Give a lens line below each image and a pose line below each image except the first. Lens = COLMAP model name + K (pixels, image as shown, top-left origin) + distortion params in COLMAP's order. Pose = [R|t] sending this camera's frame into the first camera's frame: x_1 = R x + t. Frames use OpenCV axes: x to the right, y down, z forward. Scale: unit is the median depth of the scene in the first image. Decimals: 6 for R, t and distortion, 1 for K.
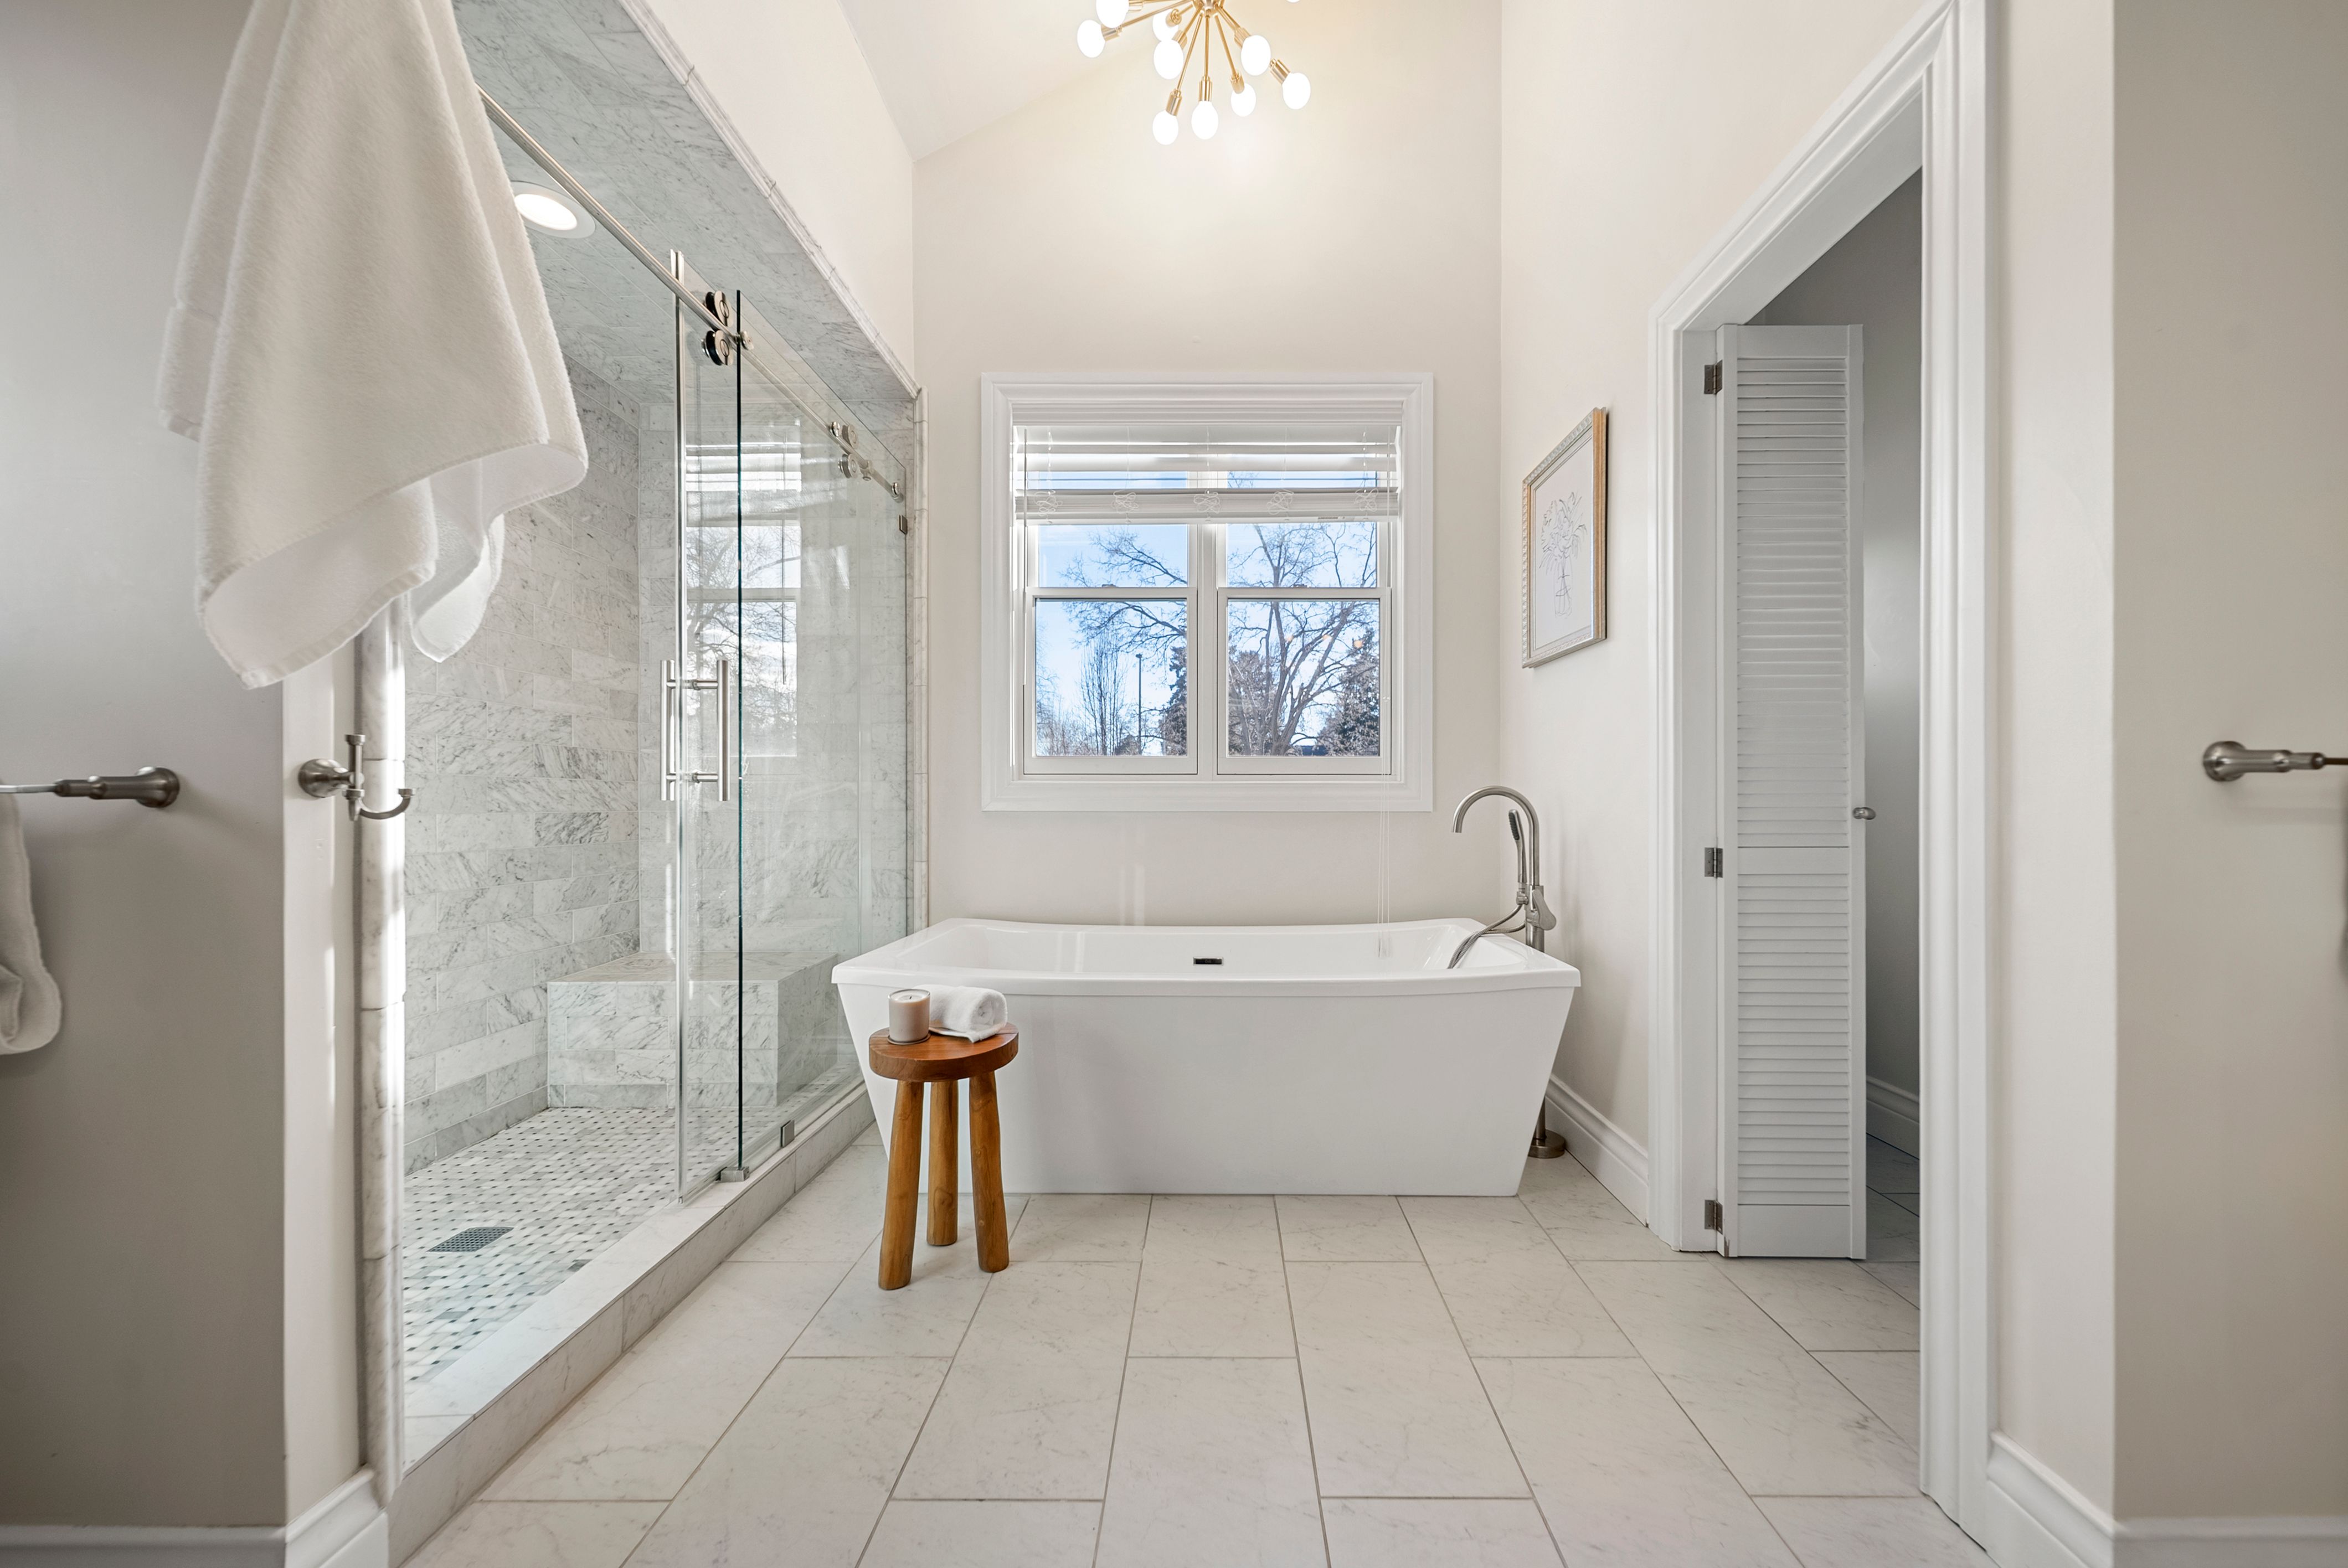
lens RADIAL K [[855.0, 0, 1193.6], [0, 855.0, 797.7], [0, 0, 1]] dist [0.005972, -0.000268]
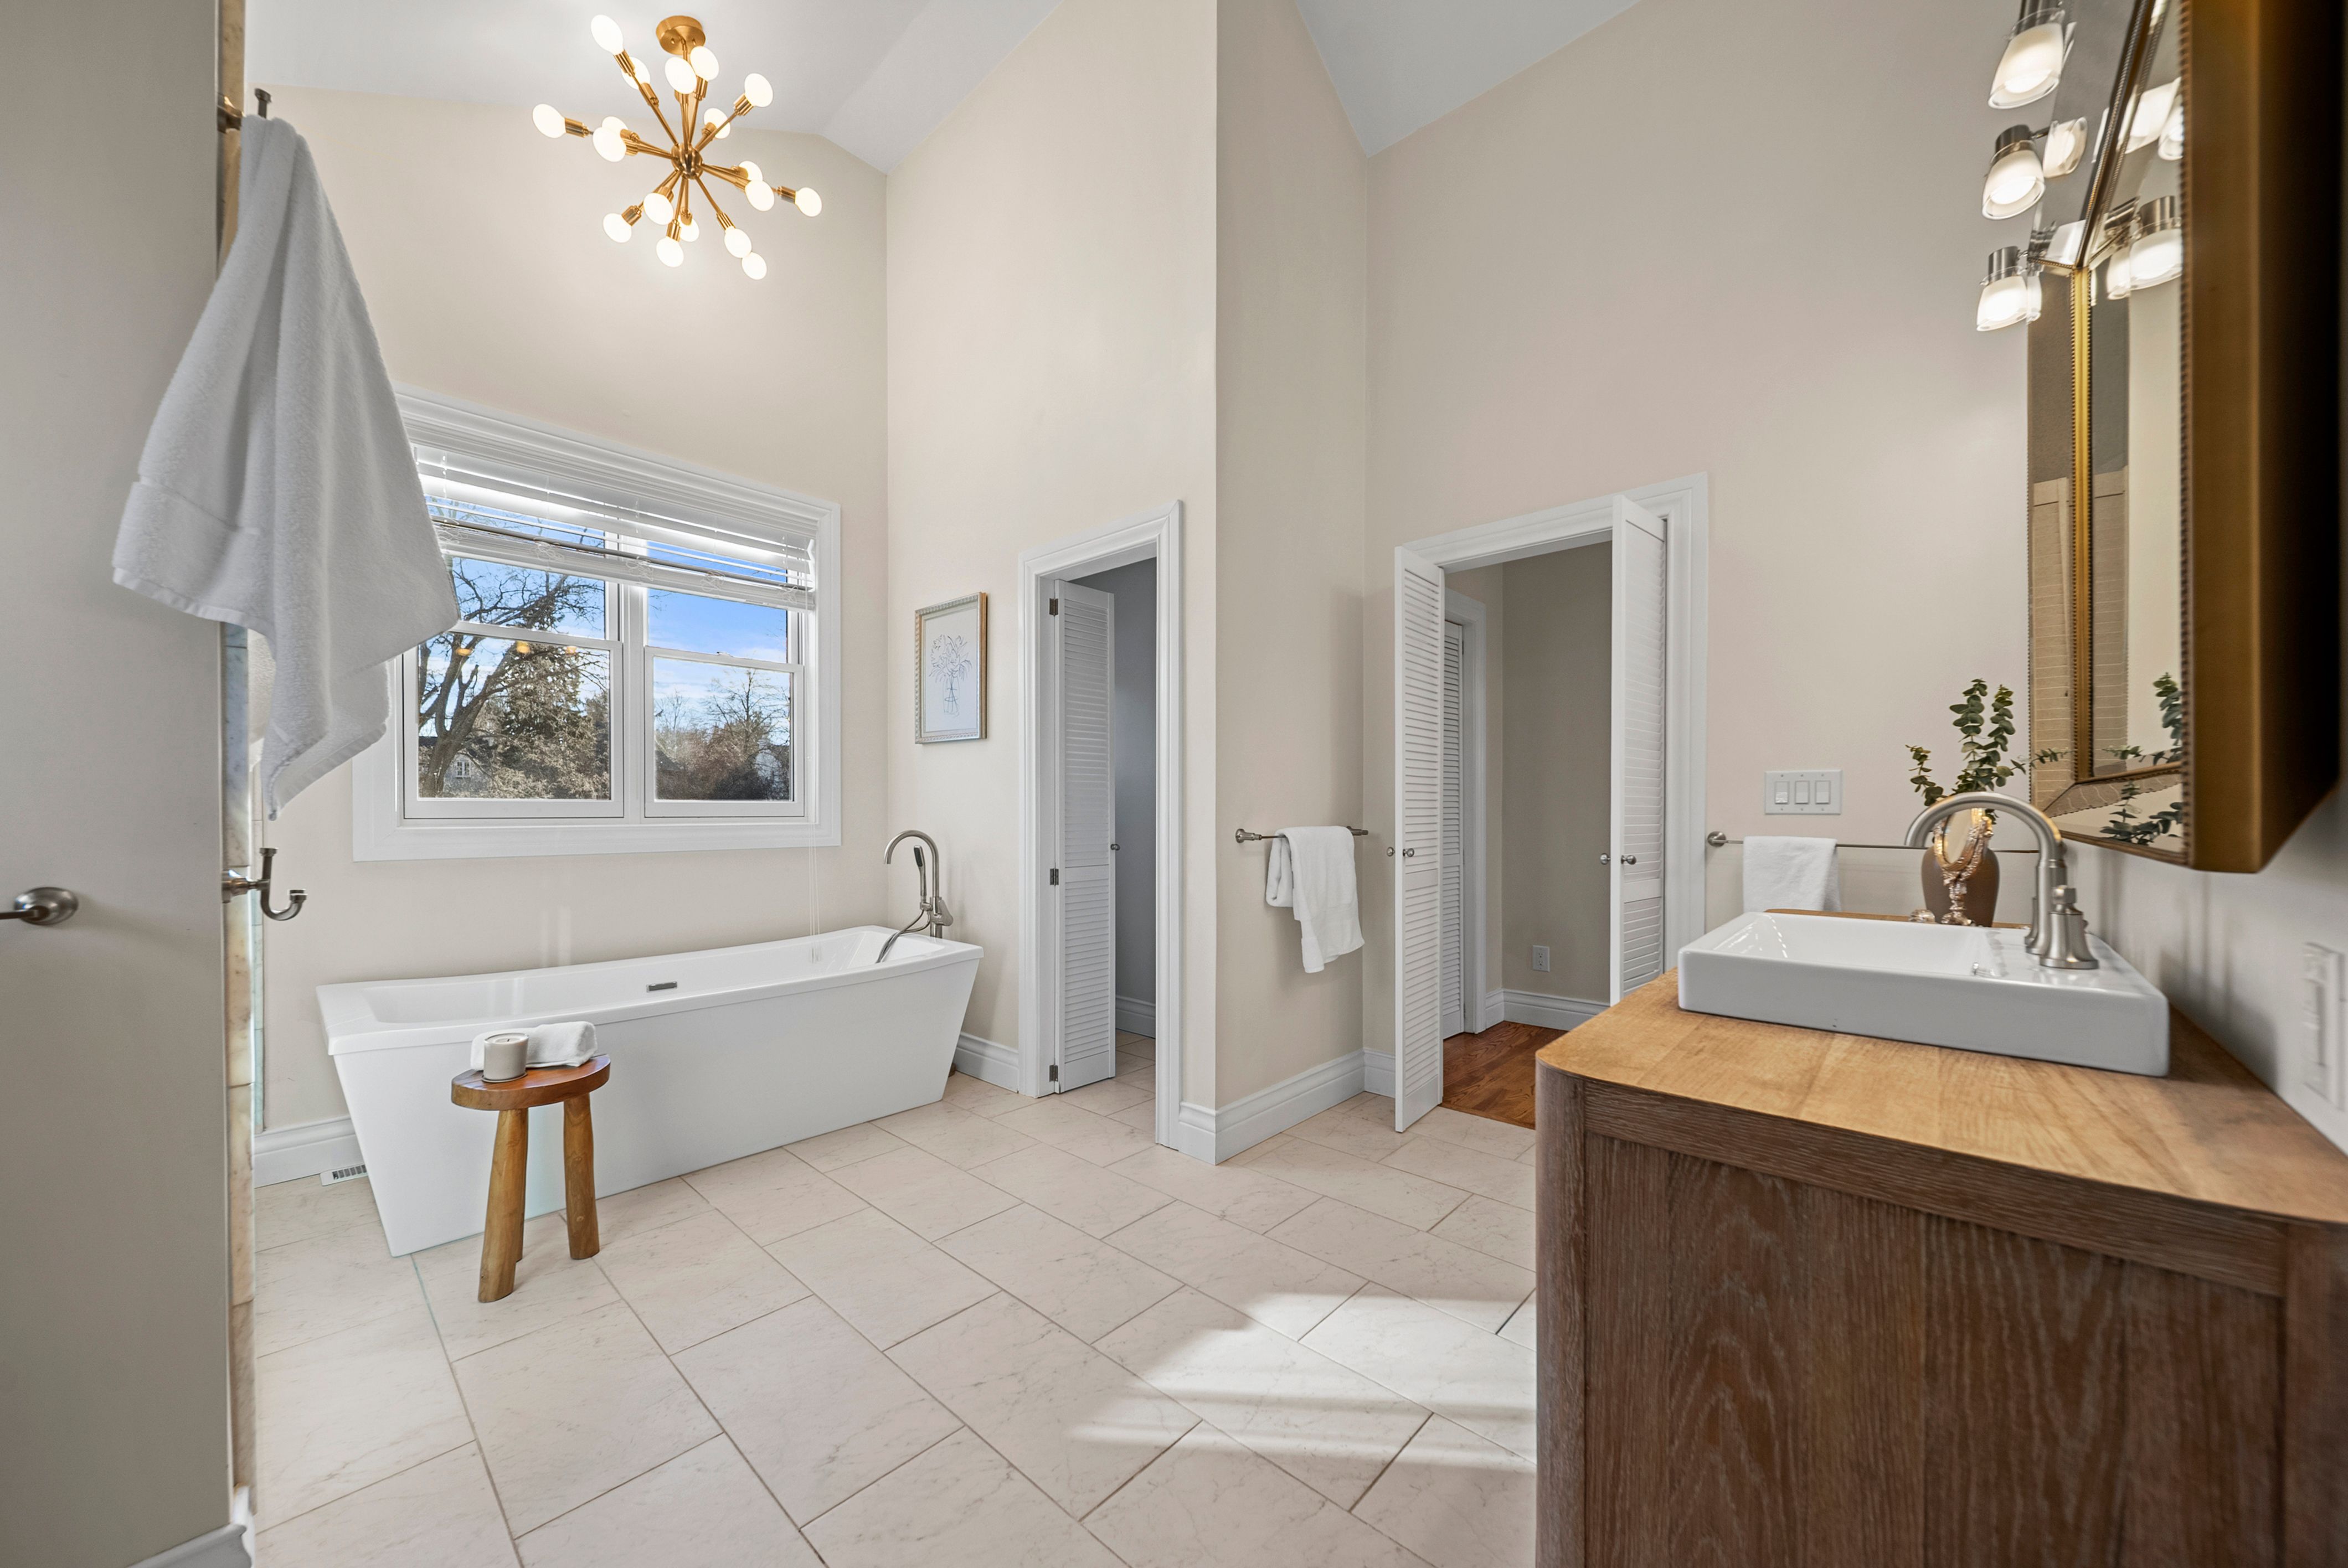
lens RADIAL K [[855.0, 0, 1170.9], [0, 855.0, 801.6], [0, 0, 1]] dist [0.005972, -0.000268]
pose [[0.673164, 0.006147, 0.739468, -0.518463], [-0.002500, 0.999979, -0.006038, -0.067217], [-0.739489, 0.002216, 0.673165, -0.362579]]
